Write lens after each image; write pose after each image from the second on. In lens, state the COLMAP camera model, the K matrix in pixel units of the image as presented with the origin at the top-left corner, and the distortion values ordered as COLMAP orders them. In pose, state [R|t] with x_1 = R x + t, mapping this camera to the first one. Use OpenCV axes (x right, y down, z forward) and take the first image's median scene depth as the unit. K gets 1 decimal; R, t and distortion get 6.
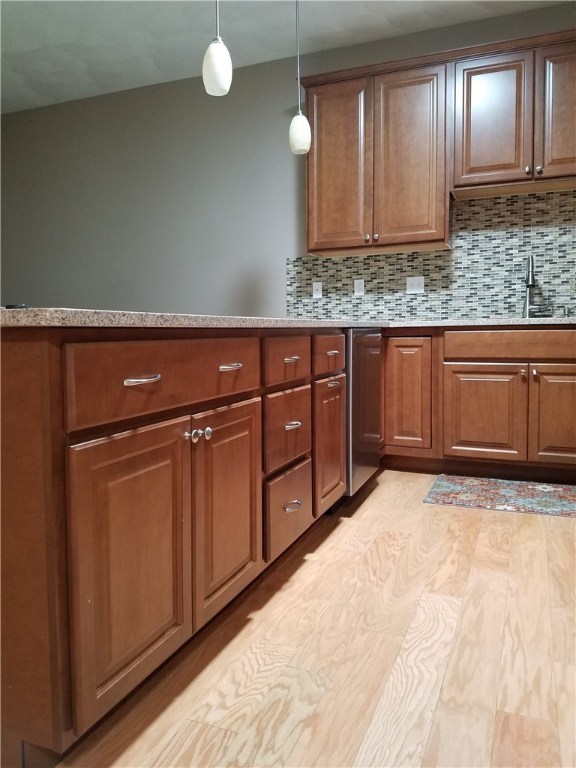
lens RADIAL K [[582.4, 0, 288.0], [0, 582.4, 378.8], [0, 0, 1]] dist [0.151071, -0.215179]
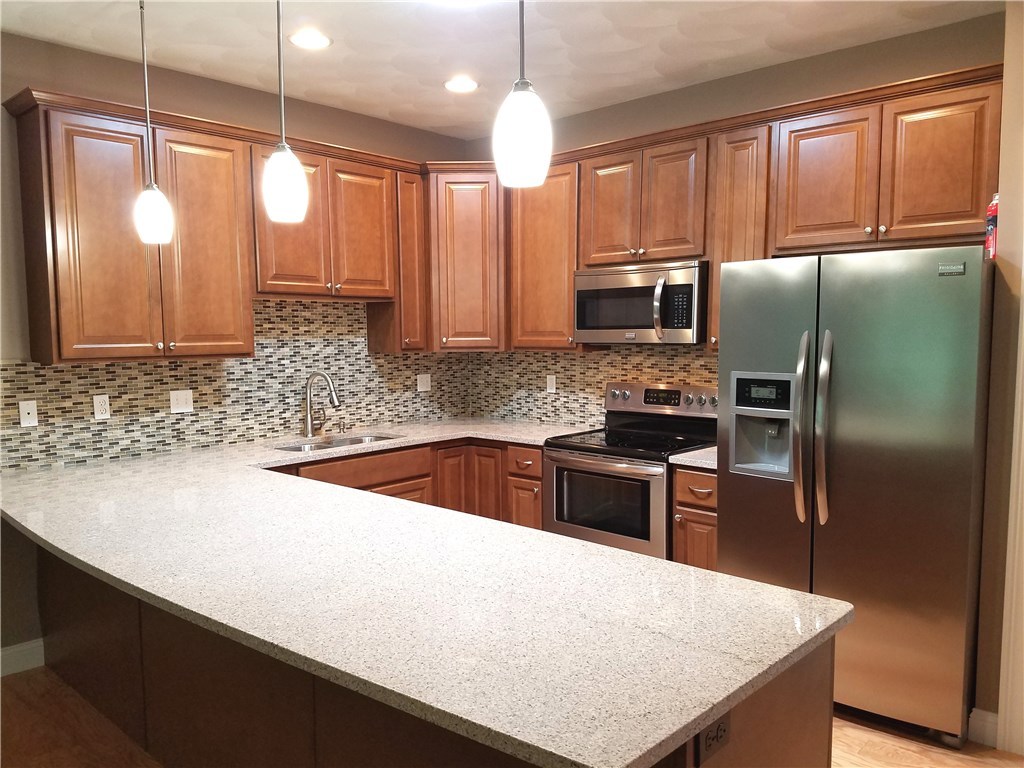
lens RADIAL K [[776.5, 0, 494.8], [0, 776.5, 395.1], [0, 0, 1]] dist [0.151071, -0.215179]
pose [[0.366166, -0.064393, 0.928319, -0.588113], [0.080662, 0.996044, 0.037274, -0.177669], [-0.927047, 0.061232, 0.369912, 0.265987]]
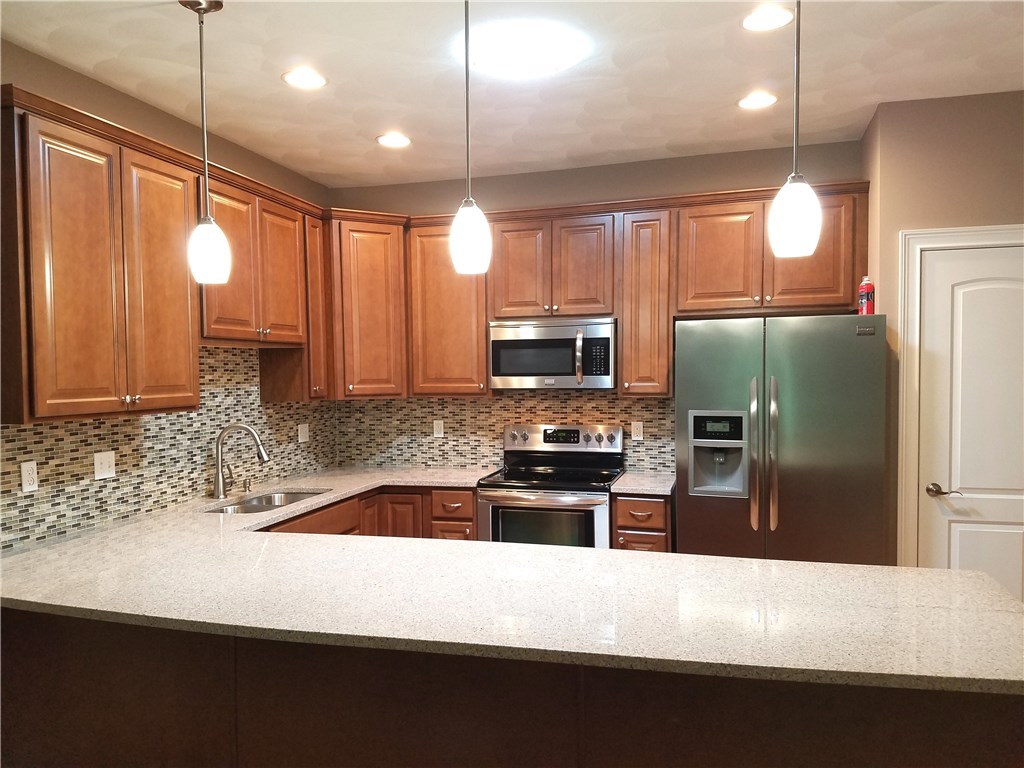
lens RADIAL K [[776.5, 0, 502.3], [0, 776.5, 393.8], [0, 0, 1]] dist [0.151071, -0.215179]
pose [[-0.103547, -0.010386, 0.994570, -0.693576], [0.098412, 0.994932, 0.020636, -0.217032], [-0.989744, 0.100014, -0.102000, 0.677348]]
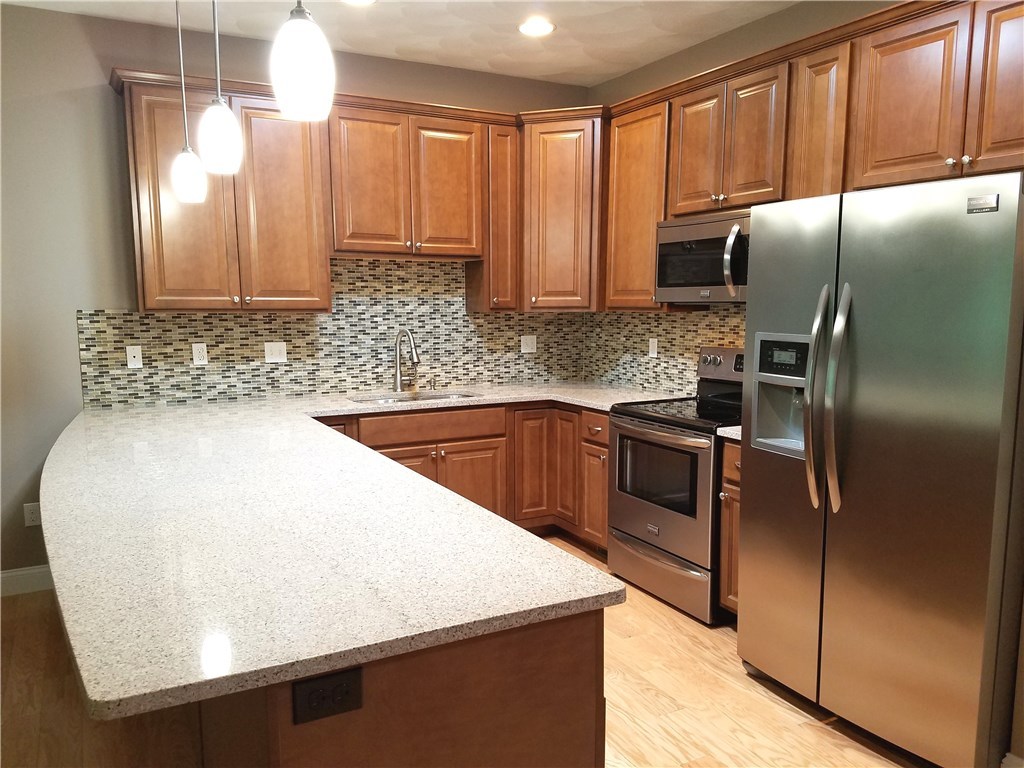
lens RADIAL K [[776.5, 0, 505.8], [0, 776.5, 412.1], [0, 0, 1]] dist [0.151071, -0.215179]
pose [[0.645241, -0.093799, 0.758199, -0.428390], [0.055694, 0.995569, 0.075768, -0.145682], [-0.761946, -0.006662, 0.647606, 0.044666]]
